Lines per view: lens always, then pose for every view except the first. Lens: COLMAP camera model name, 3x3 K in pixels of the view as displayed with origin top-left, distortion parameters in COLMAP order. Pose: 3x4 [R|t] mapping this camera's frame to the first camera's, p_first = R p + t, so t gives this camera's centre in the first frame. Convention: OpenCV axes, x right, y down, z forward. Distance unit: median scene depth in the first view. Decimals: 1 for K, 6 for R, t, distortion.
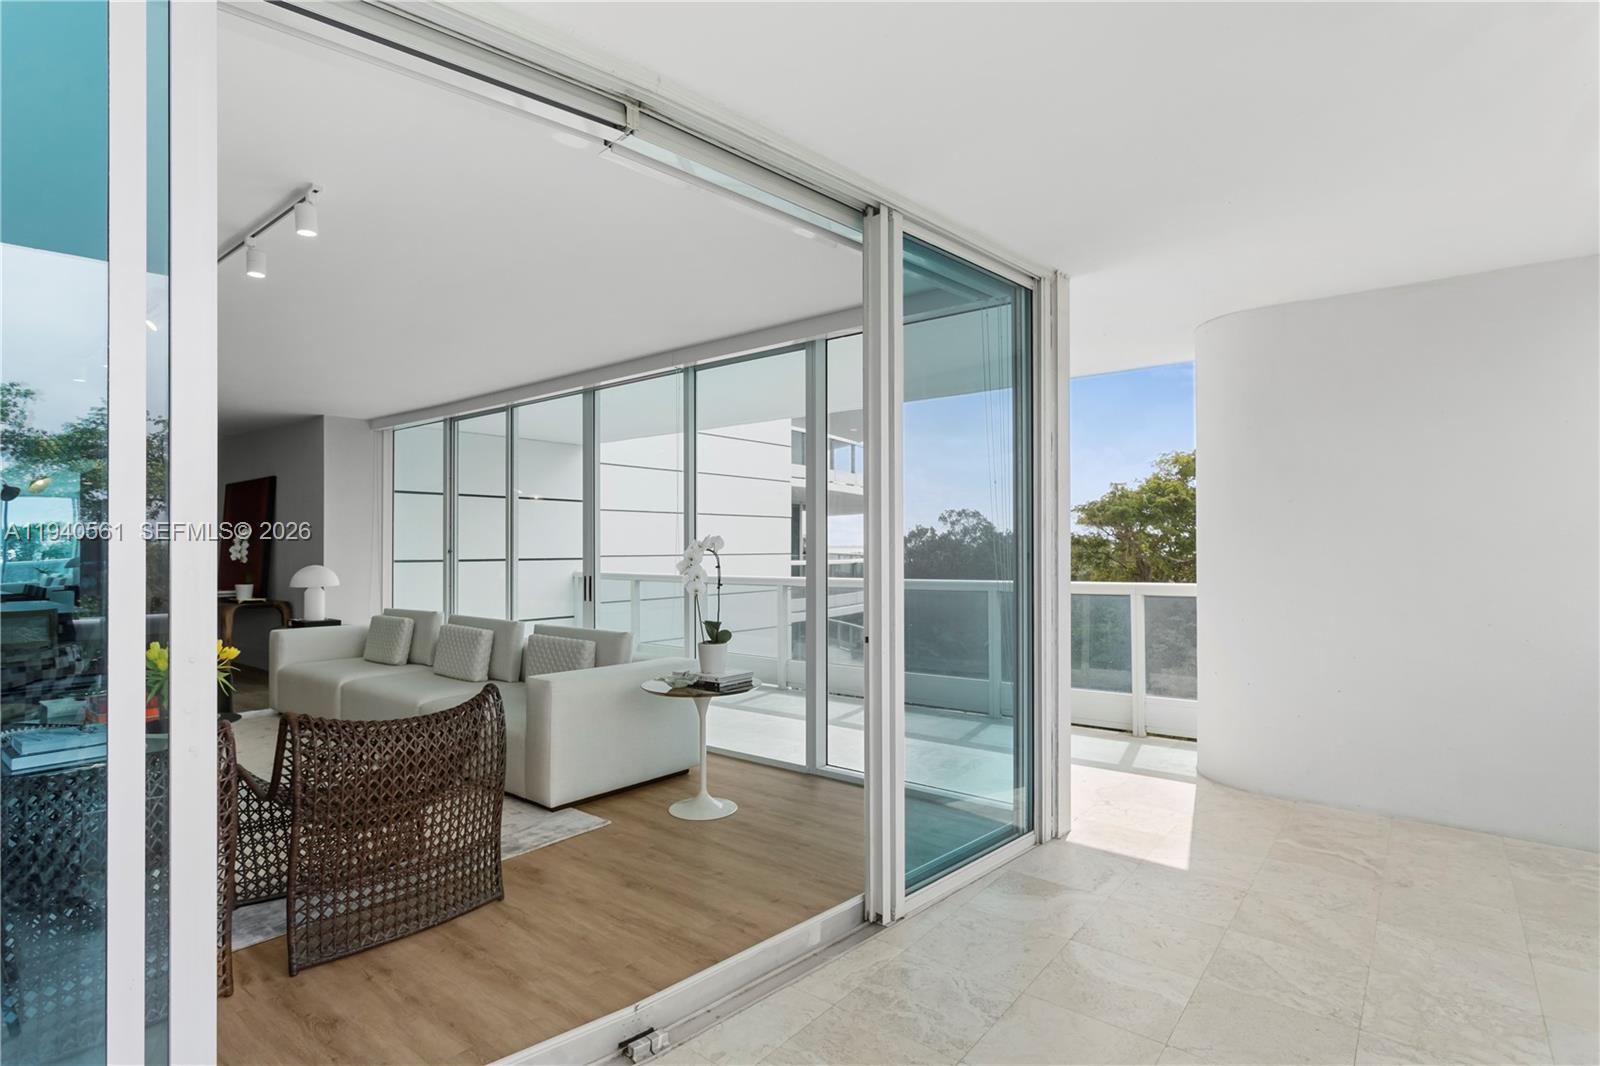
lens RADIAL K [[791.5, 0, 805.9], [0, 791.5, 540.5], [0, 0, 1]] dist [-0.011288, 0.006148]
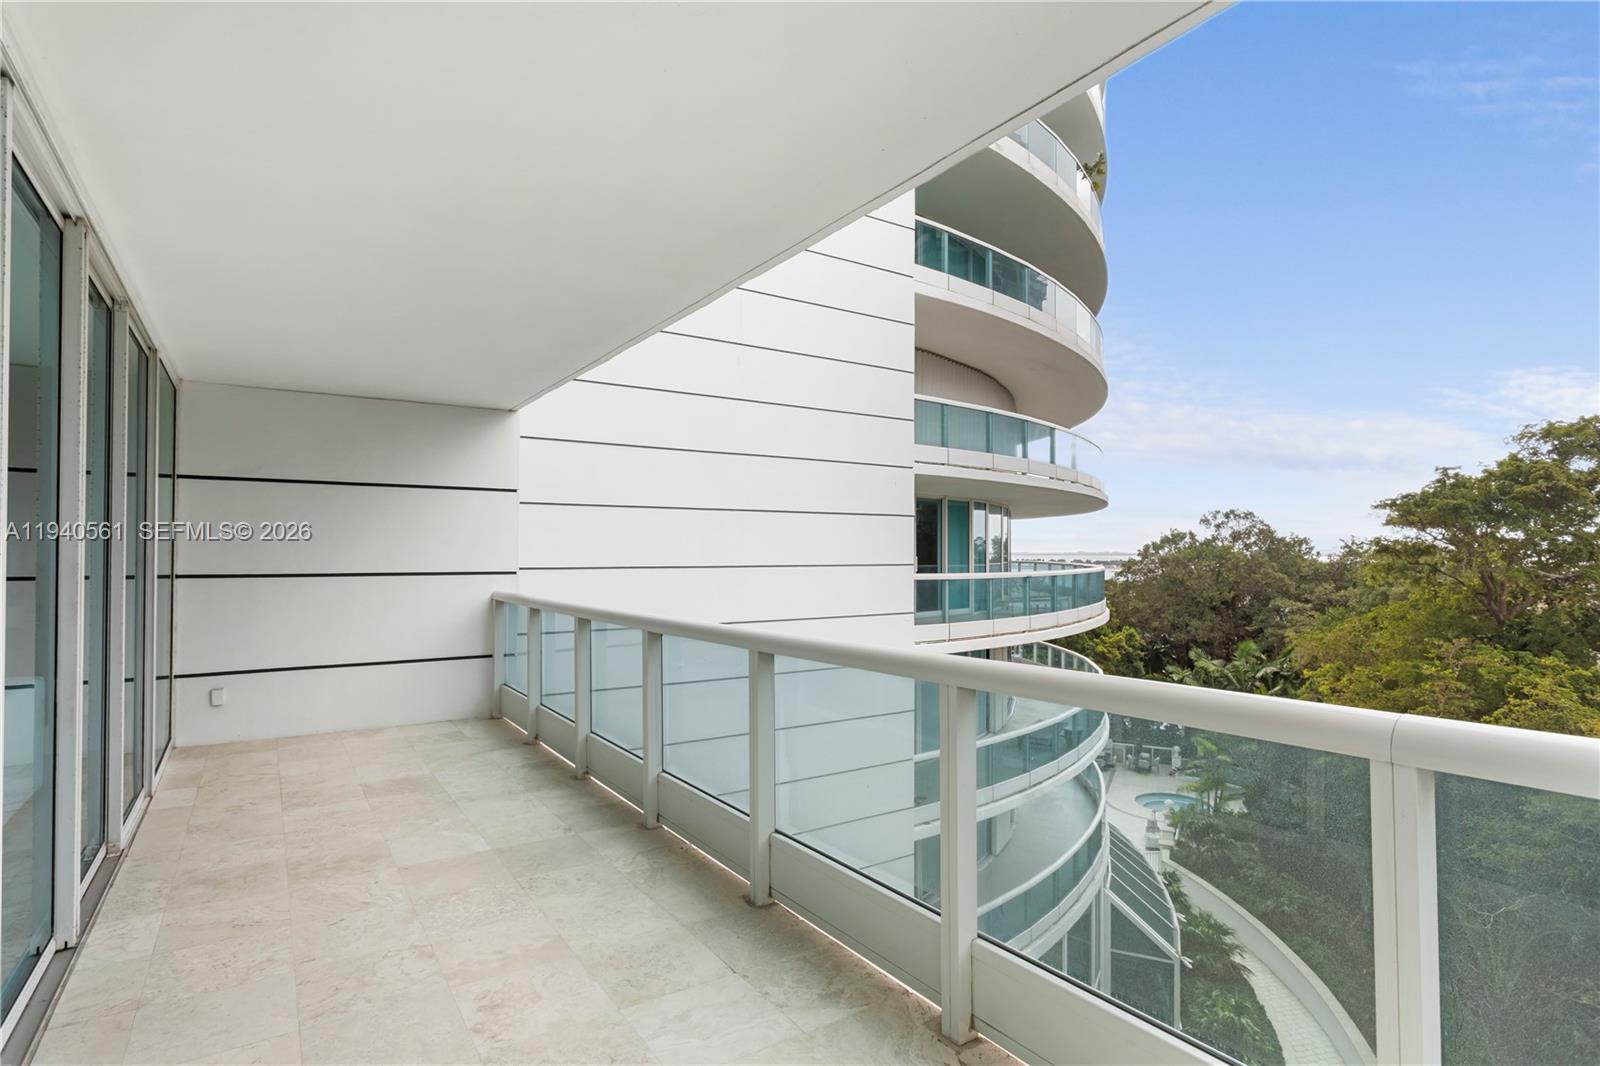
lens RADIAL K [[791.5, 0, 810.6], [0, 791.5, 536.5], [0, 0, 1]] dist [-0.011288, 0.006148]
pose [[0.951369, -0.003443, -0.308035, 0.056247], [-0.000631, 0.999914, -0.013123, 0.000244], [0.308054, 0.012679, 0.951284, 0.124728]]
